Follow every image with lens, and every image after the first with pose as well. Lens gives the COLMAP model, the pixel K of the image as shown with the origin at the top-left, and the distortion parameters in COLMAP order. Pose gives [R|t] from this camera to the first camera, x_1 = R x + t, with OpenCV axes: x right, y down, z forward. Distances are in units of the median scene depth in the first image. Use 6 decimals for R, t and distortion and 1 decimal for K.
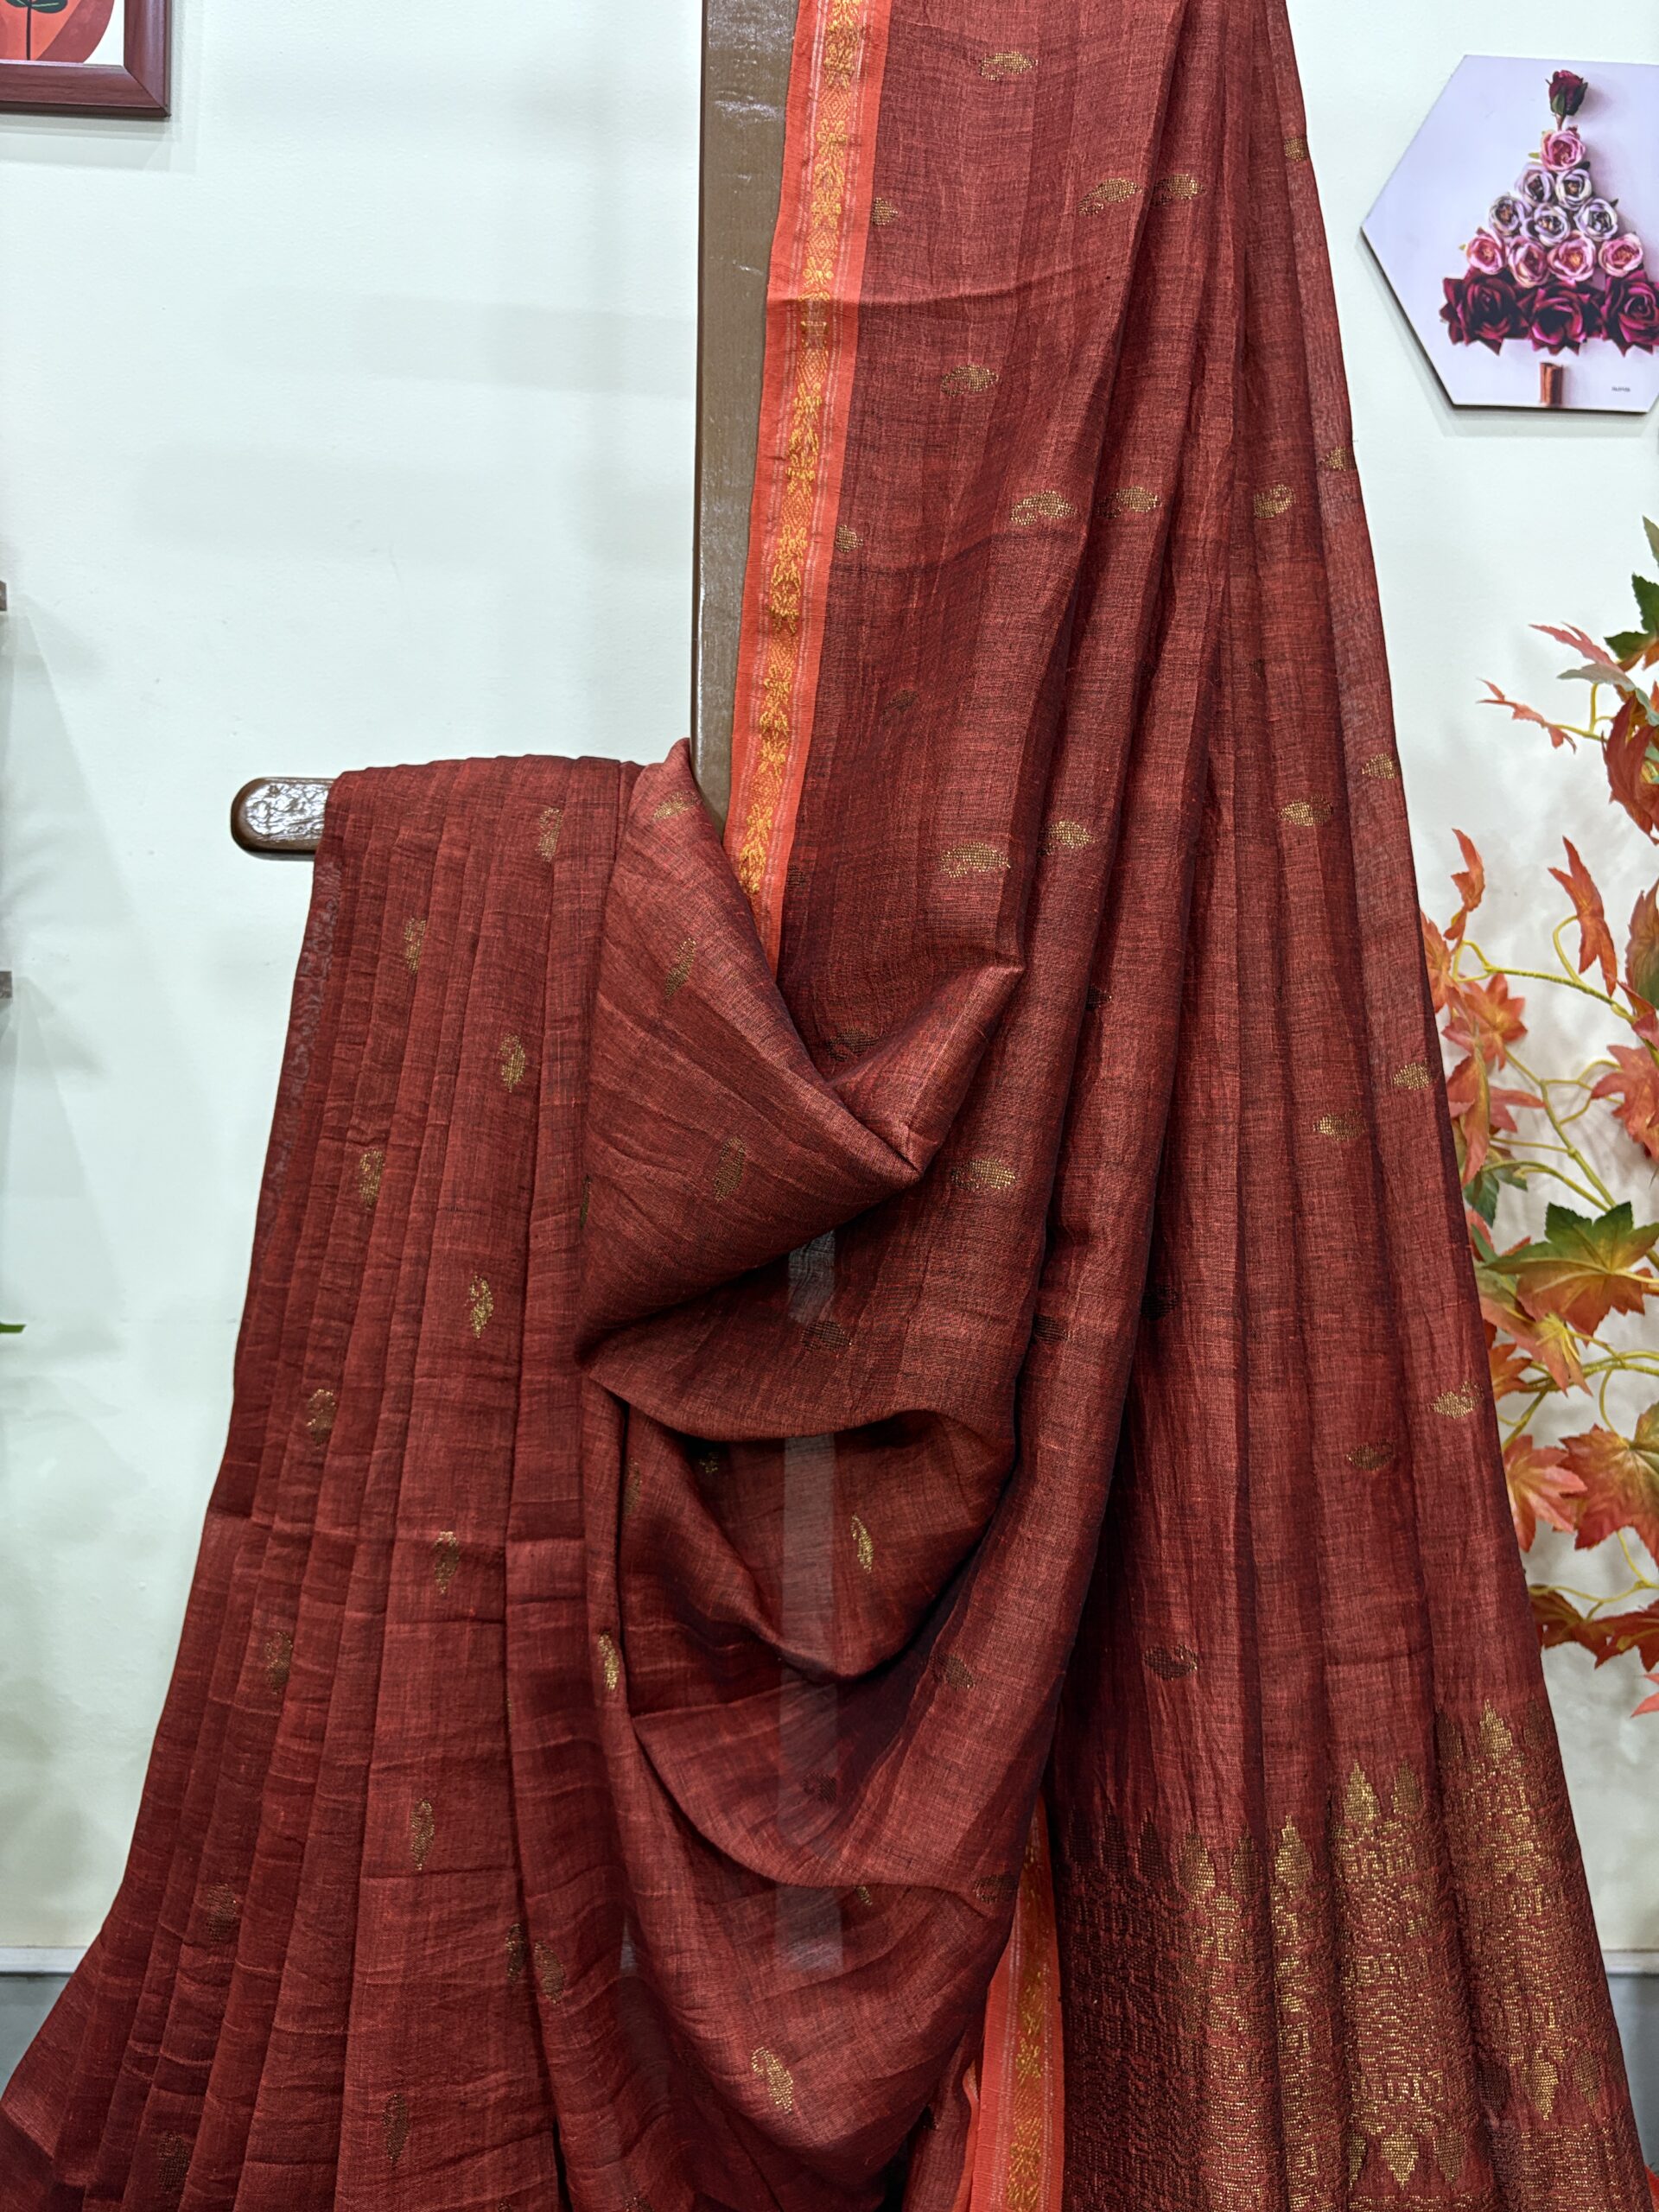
lens RADIAL K [[1685.2, 0, 835.2], [0, 1685.2, 1094.0], [0, 0, 1]] dist [0.049175, -0.073986]
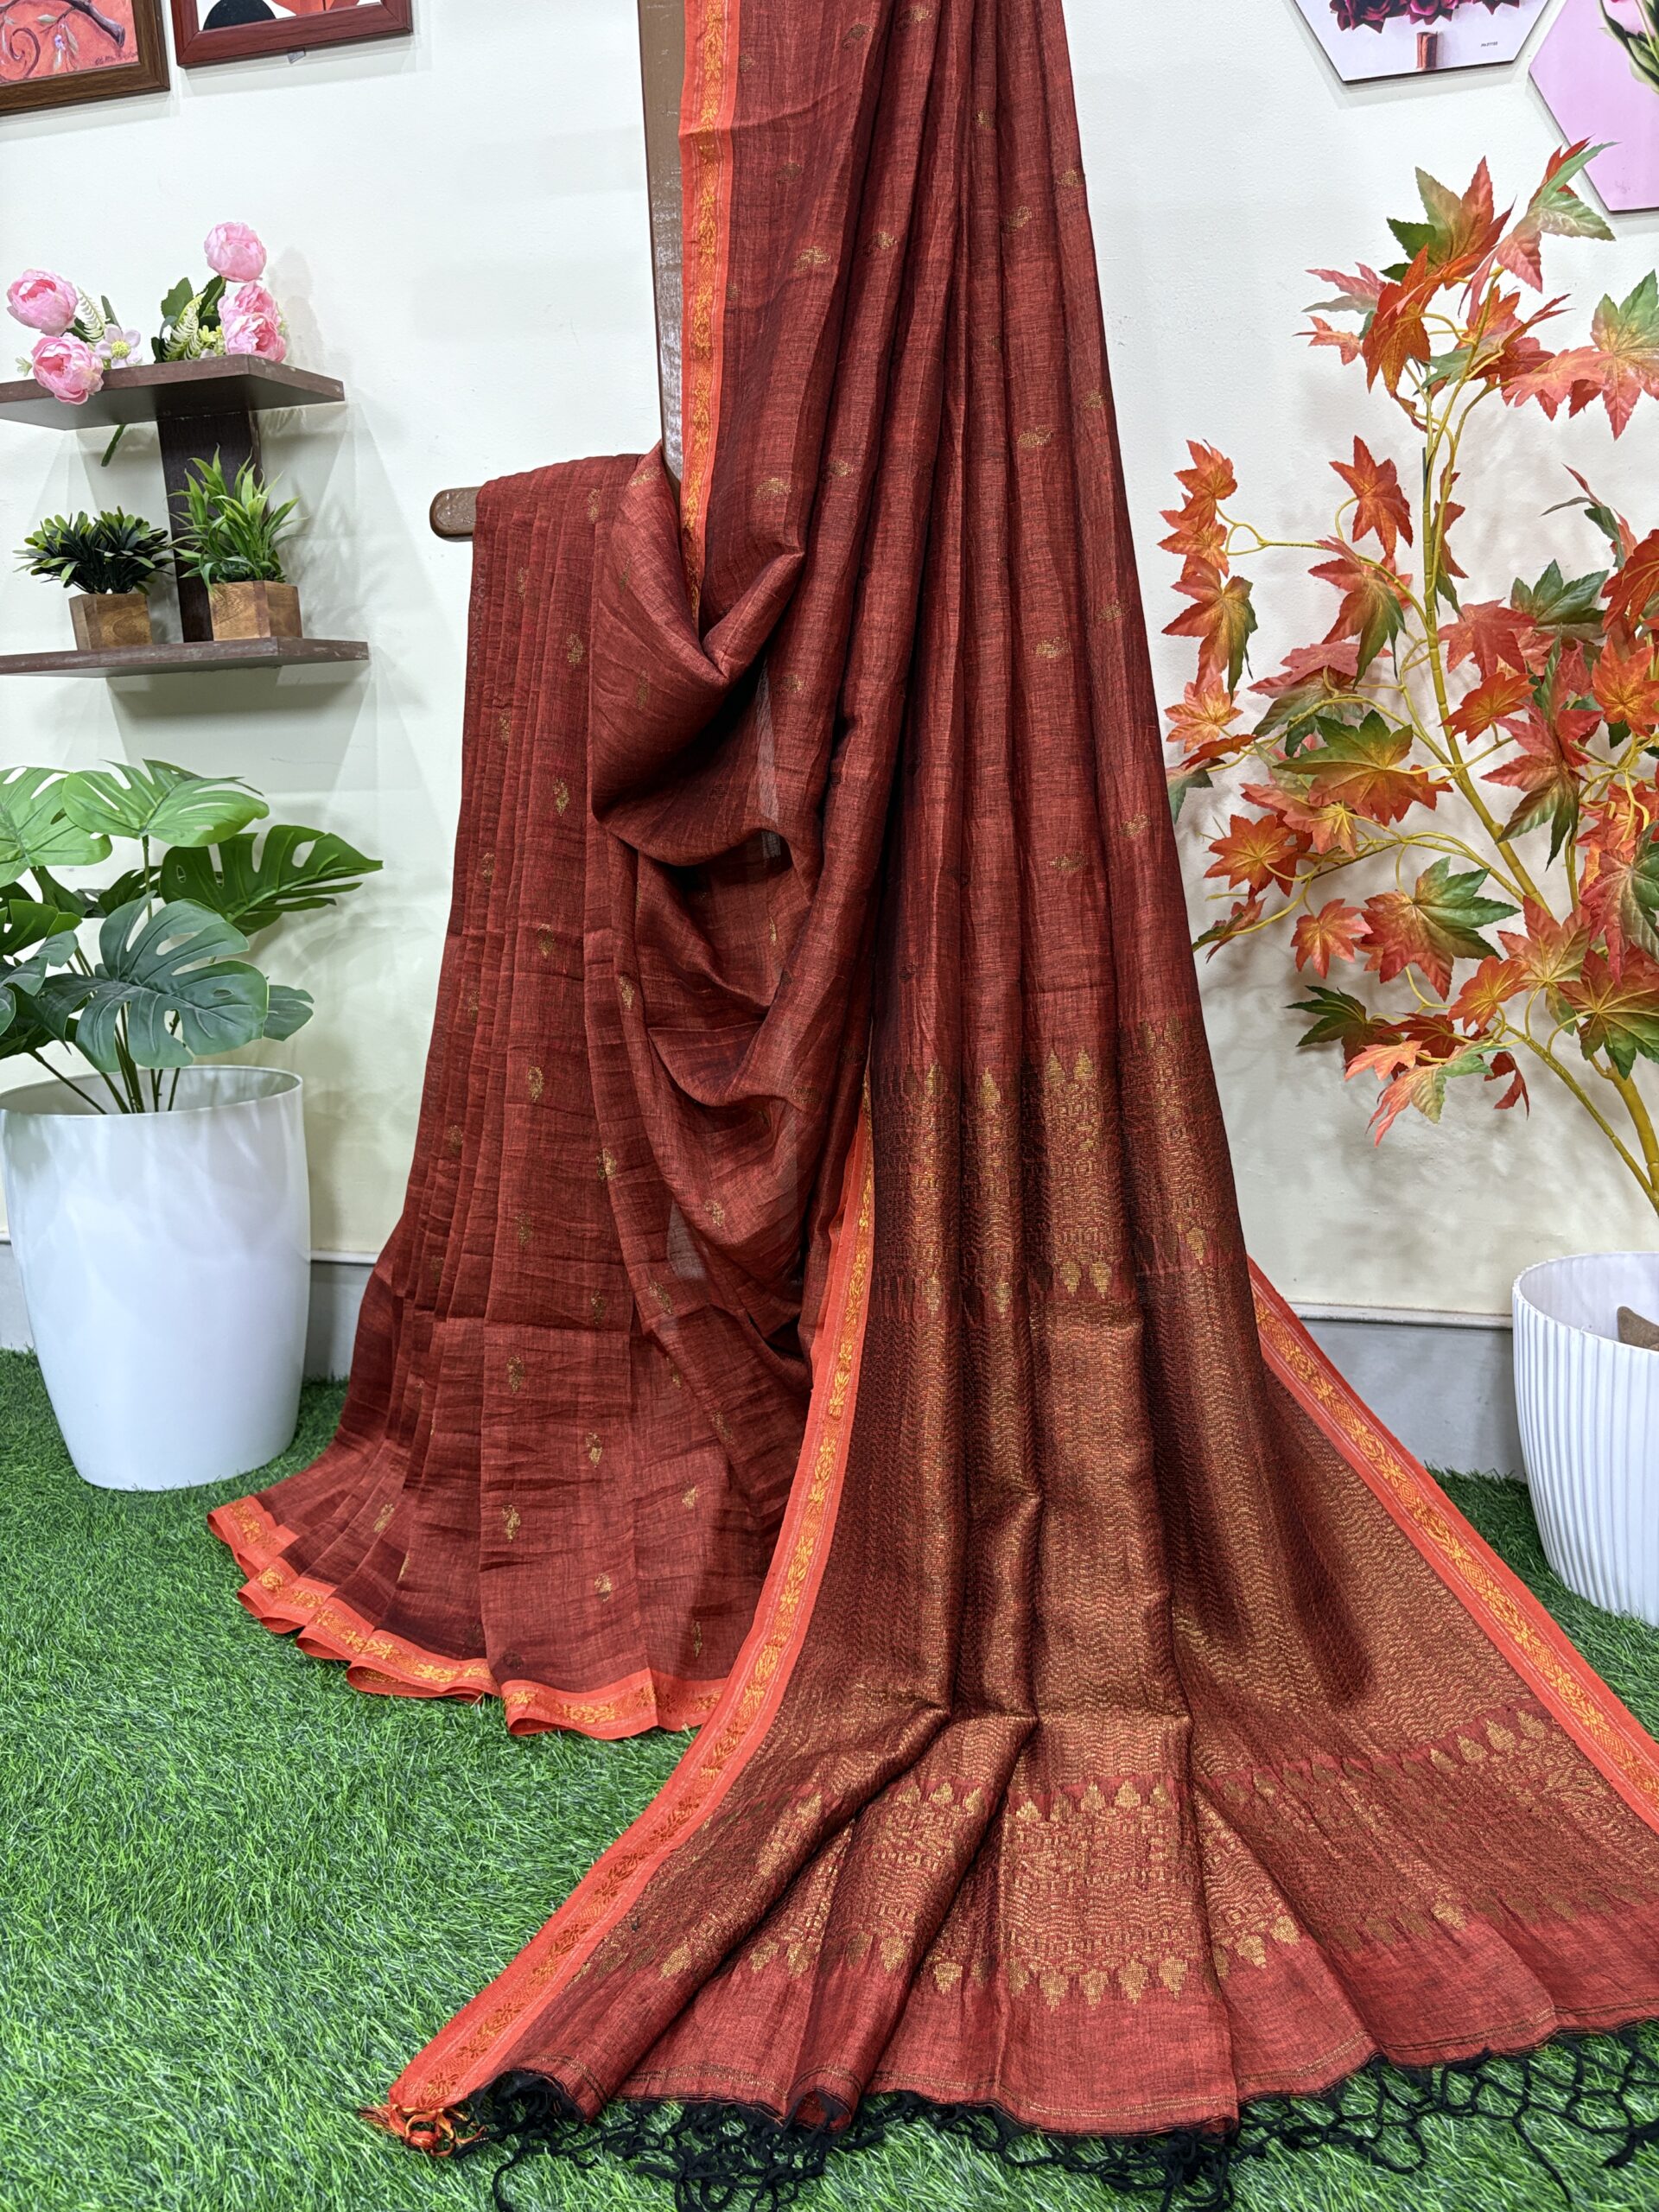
lens RADIAL K [[1685.2, 0, 835.2], [0, 1685.2, 1094.0], [0, 0, 1]] dist [0.049175, -0.073986]
pose [[0.949324, 0.005654, -0.314249, 0.594899], [0.042018, 0.988580, 0.144720, 0.187339], [0.311479, -0.150590, 0.938245, -0.563816]]
